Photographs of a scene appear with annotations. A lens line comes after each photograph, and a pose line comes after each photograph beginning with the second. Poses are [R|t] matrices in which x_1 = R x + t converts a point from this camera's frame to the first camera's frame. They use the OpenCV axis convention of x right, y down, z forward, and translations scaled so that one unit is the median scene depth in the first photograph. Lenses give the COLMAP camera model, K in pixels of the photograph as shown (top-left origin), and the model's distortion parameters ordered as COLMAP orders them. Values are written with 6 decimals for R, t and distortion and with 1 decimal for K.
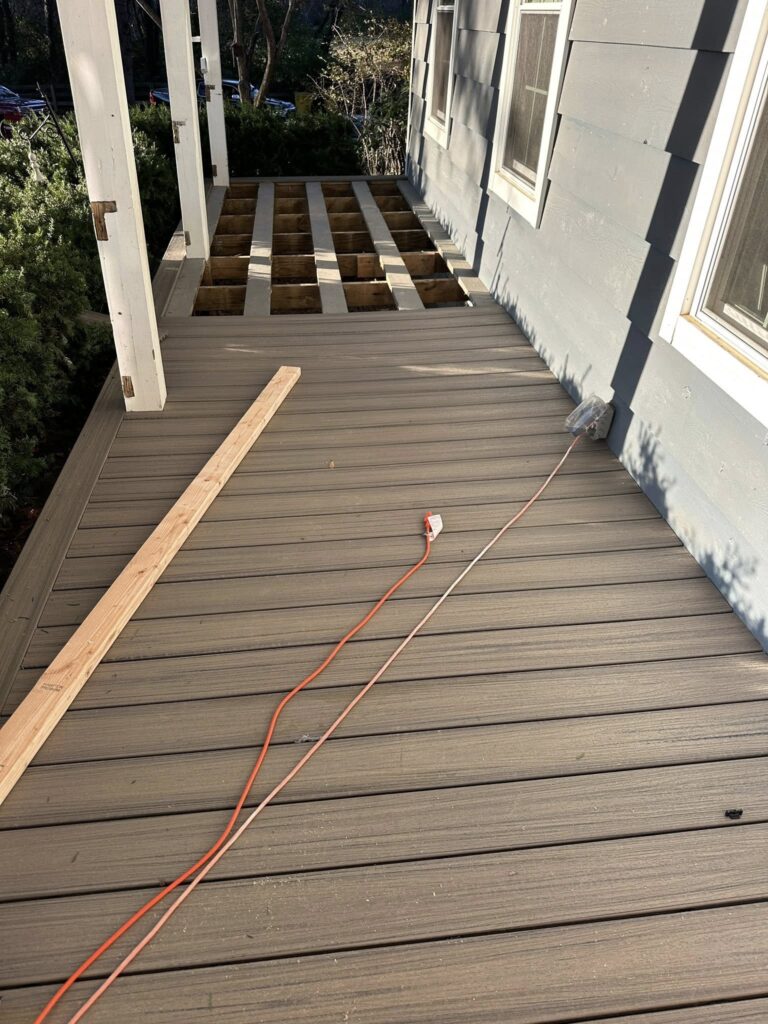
lens RADIAL K [[729.7, 0, 384.0], [0, 729.7, 512.0], [0, 0, 1]] dist [0.006301, -0.003097]
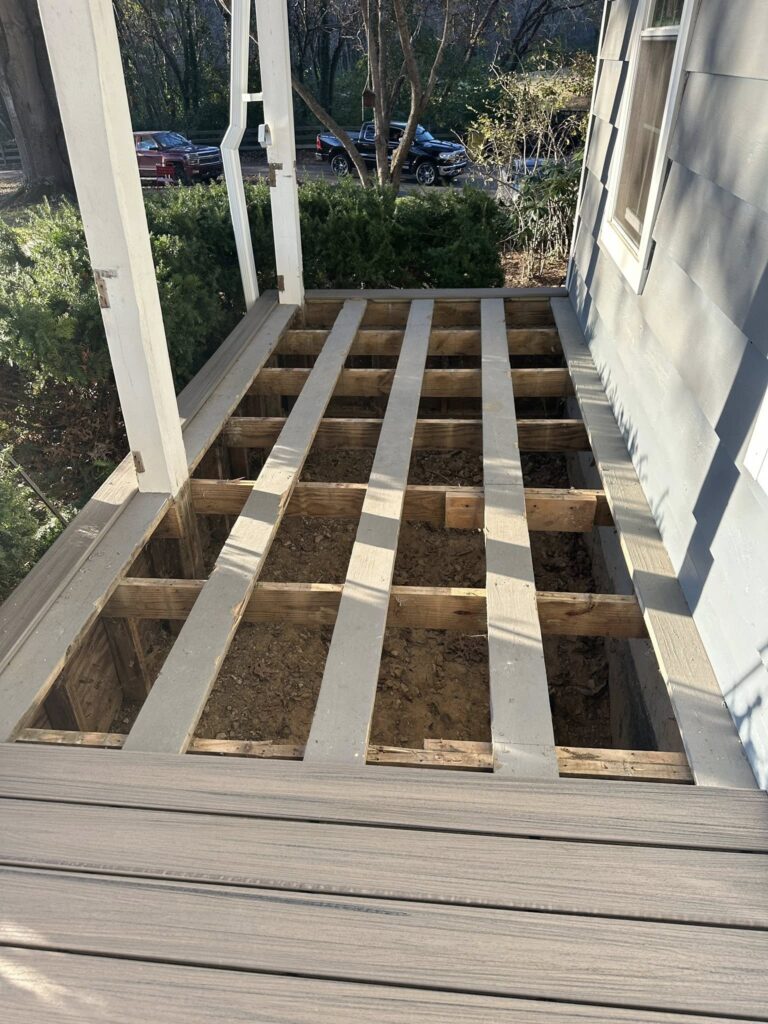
lens RADIAL K [[727.2, 0, 384.0], [0, 727.2, 512.0], [0, 0, 1]] dist [0.048233, -0.048560]
pose [[0.975575, 0.083992, -0.202976, 0.024017], [-0.091385, 0.995441, -0.027313, -0.270715], [0.199757, 0.045195, 0.978803, 0.396437]]
